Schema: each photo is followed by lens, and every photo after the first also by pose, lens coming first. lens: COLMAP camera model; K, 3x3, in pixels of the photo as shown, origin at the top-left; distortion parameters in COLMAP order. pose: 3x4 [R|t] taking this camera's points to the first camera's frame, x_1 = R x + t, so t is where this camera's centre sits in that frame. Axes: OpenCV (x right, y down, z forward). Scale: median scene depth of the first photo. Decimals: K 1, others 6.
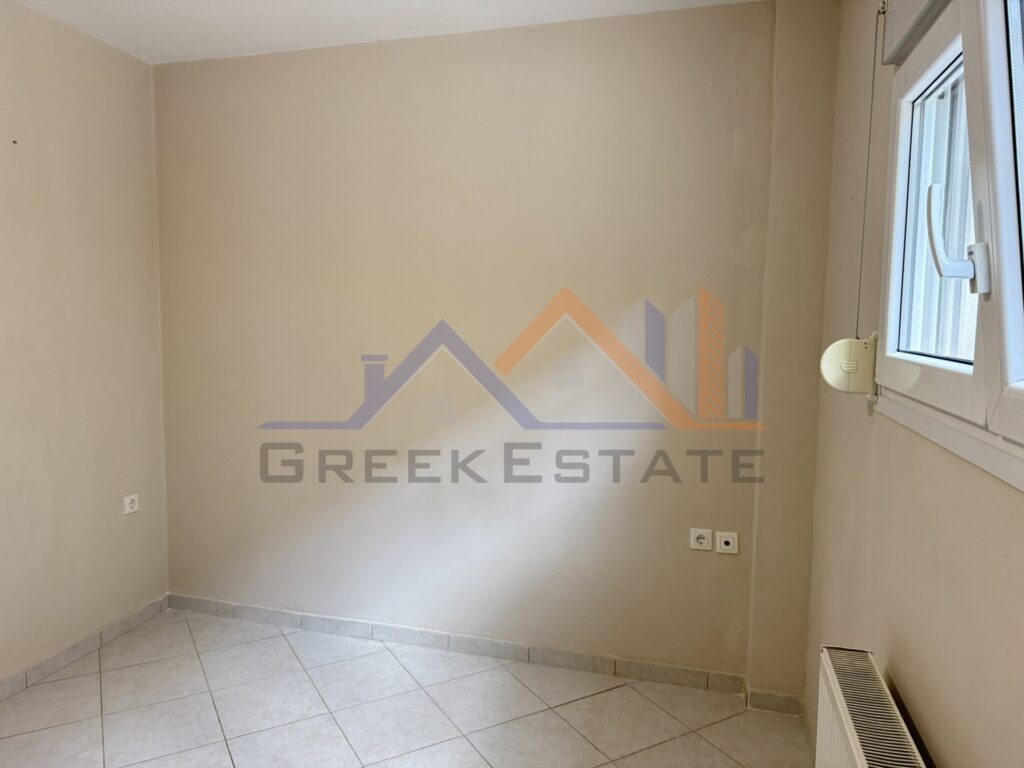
lens RADIAL K [[718.2, 0, 510.3], [0, 718.2, 383.9], [0, 0, 1]] dist [0.094250, -0.099563]
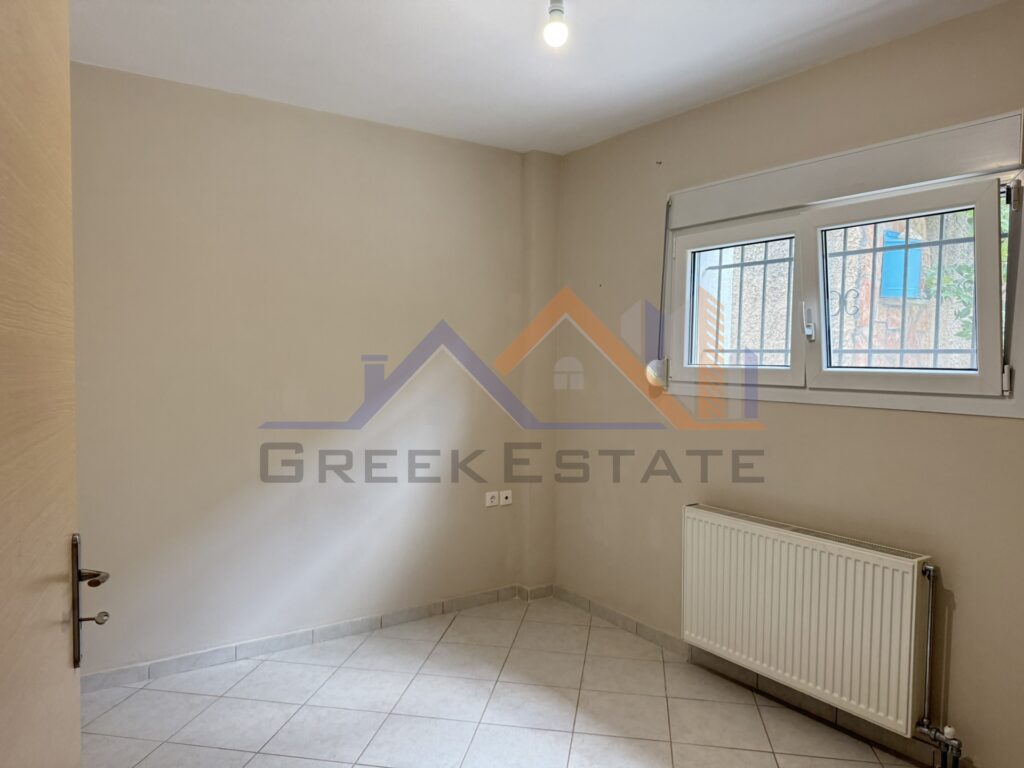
lens RADIAL K [[718.2, 0, 510.3], [0, 718.2, 383.9], [0, 0, 1]] dist [0.094250, -0.099563]
pose [[0.626456, -0.027429, 0.778974, -0.799485], [0.067463, 0.997538, -0.019128, 0.011742], [-0.776532, 0.064535, 0.626764, 0.040493]]
